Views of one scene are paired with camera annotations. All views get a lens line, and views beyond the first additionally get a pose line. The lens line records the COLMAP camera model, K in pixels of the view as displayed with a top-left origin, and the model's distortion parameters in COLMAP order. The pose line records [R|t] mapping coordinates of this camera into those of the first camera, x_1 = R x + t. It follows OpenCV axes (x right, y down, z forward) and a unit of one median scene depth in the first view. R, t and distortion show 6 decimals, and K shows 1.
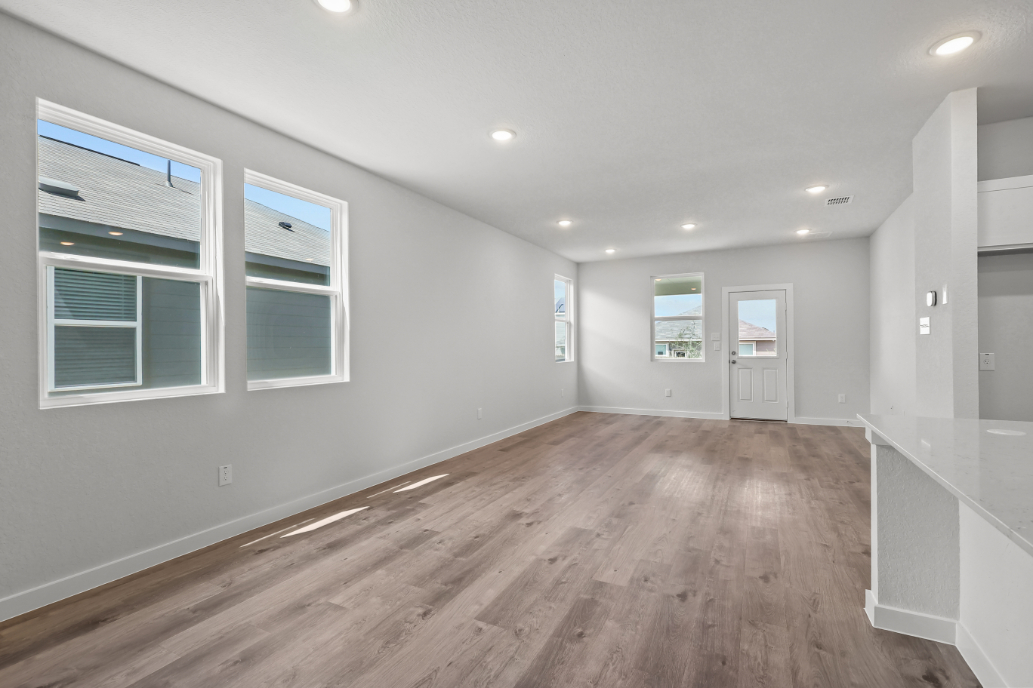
lens RADIAL K [[475.2, 0, 517.2], [0, 475.2, 342.5], [0, 0, 1]] dist [-0.006890, 0.002729]
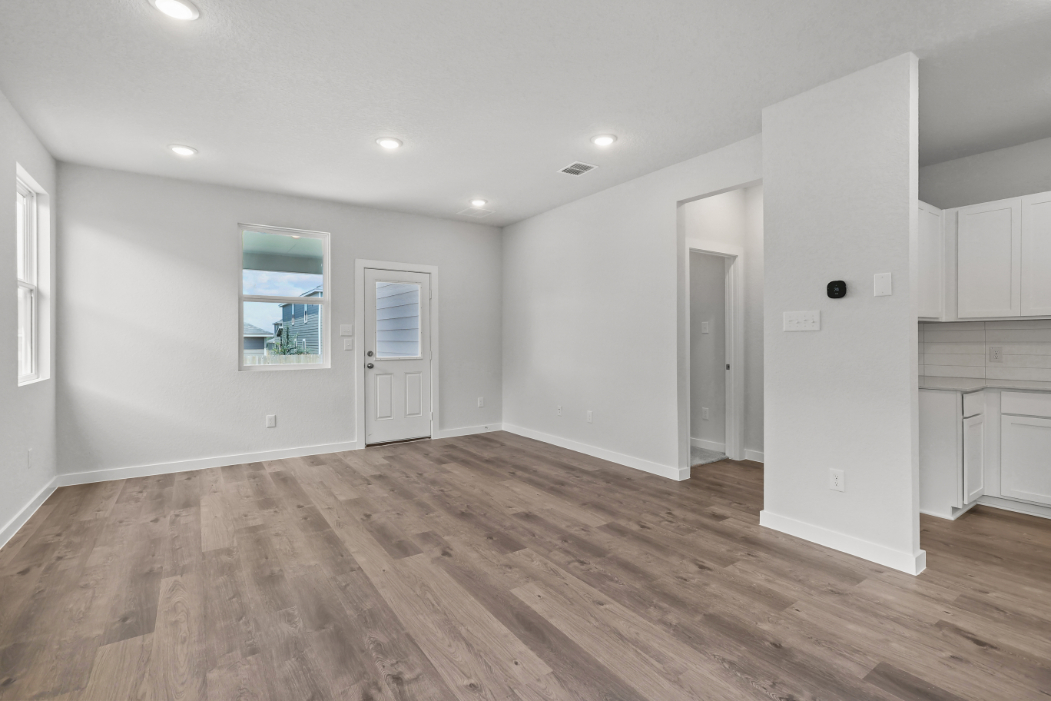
lens RADIAL K [[483.5, 0, 522.9], [0, 483.5, 341.4], [0, 0, 1]] dist [-0.006890, 0.002729]
pose [[0.478691, 0.002812, 0.877979, -0.169177], [-0.005738, 0.999984, -0.000074, 0.006287], [-0.877965, -0.005002, 0.478699, 1.045630]]
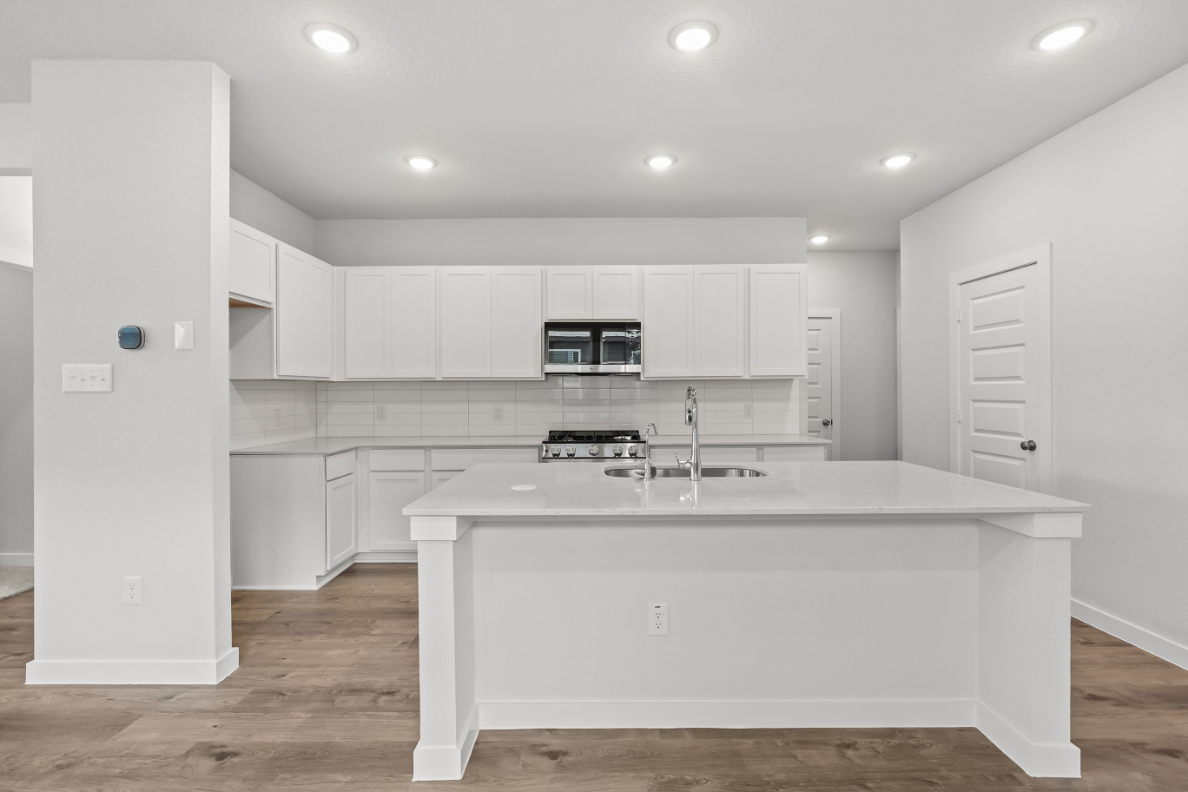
lens RADIAL K [[546.5, 0, 593.6], [0, 546.5, 391.2], [0, 0, 1]] dist [-0.006890, 0.002729]
pose [[-0.456716, 0.011376, 0.889540, -0.081547], [0.001911, 0.999928, -0.011807, -0.007606], [-0.889610, -0.003693, -0.456705, 0.750242]]
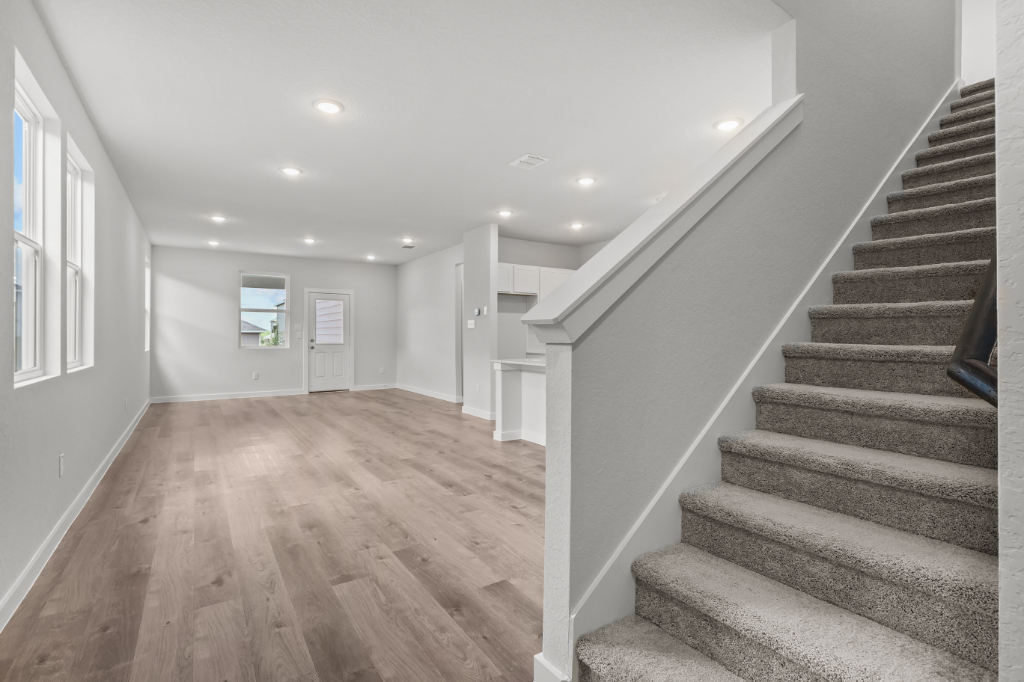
lens RADIAL K [[471.1, 0, 511.4], [0, 471.1, 334.0], [0, 0, 1]] dist [-0.006890, 0.002729]
pose [[0.482941, 0.013279, 0.875552, -0.904855], [-0.010348, 0.999902, -0.009457, 0.026516], [-0.875592, -0.004493, 0.483031, -0.173284]]
